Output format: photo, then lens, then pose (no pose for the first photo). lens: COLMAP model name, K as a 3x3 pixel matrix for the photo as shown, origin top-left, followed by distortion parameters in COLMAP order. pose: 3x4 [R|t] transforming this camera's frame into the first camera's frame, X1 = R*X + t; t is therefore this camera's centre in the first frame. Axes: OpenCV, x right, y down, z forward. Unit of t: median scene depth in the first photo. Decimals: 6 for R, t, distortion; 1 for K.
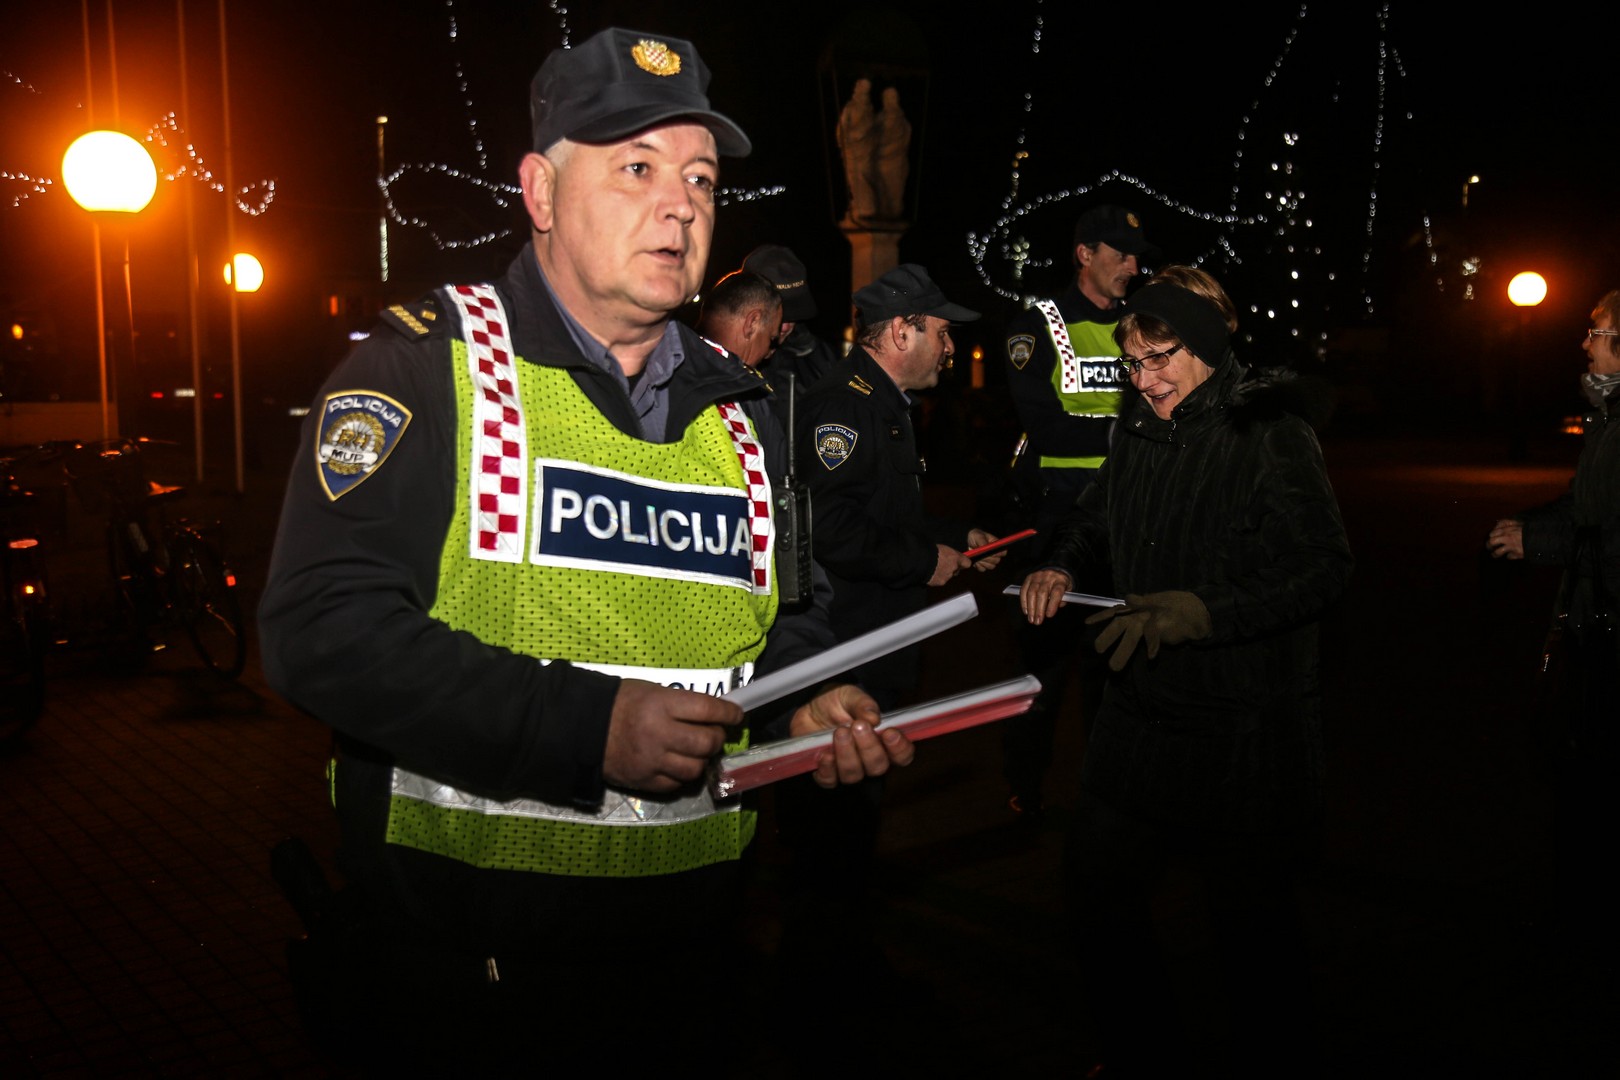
lens RADIAL K [[1650.3, 0, 810.0], [0, 1650.3, 540.0], [0, 0, 1]] dist [0.038057, -0.020122]
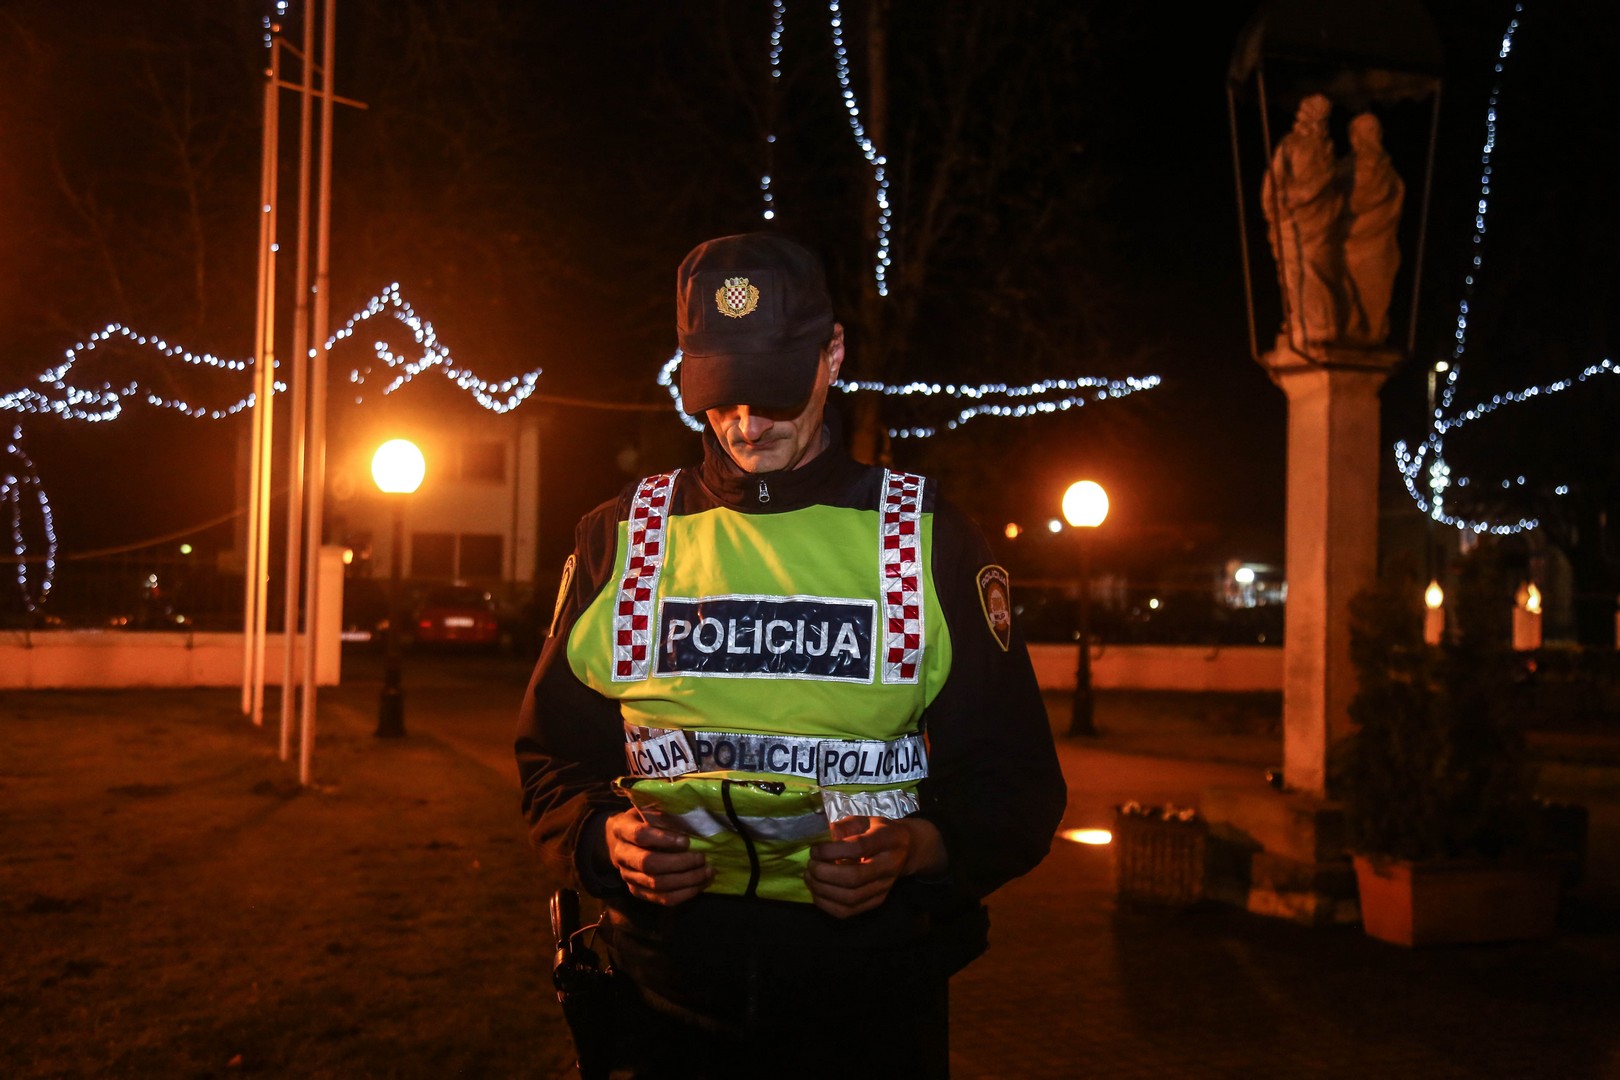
lens RADIAL K [[1650.3, 0, 810.0], [0, 1650.3, 540.0], [0, 0, 1]] dist [0.038057, -0.020122]
pose [[0.975590, 0.012684, -0.219232, -0.008492], [-0.043156, 0.989936, -0.134774, -0.051143], [0.215317, 0.140945, 0.966319, 0.445470]]
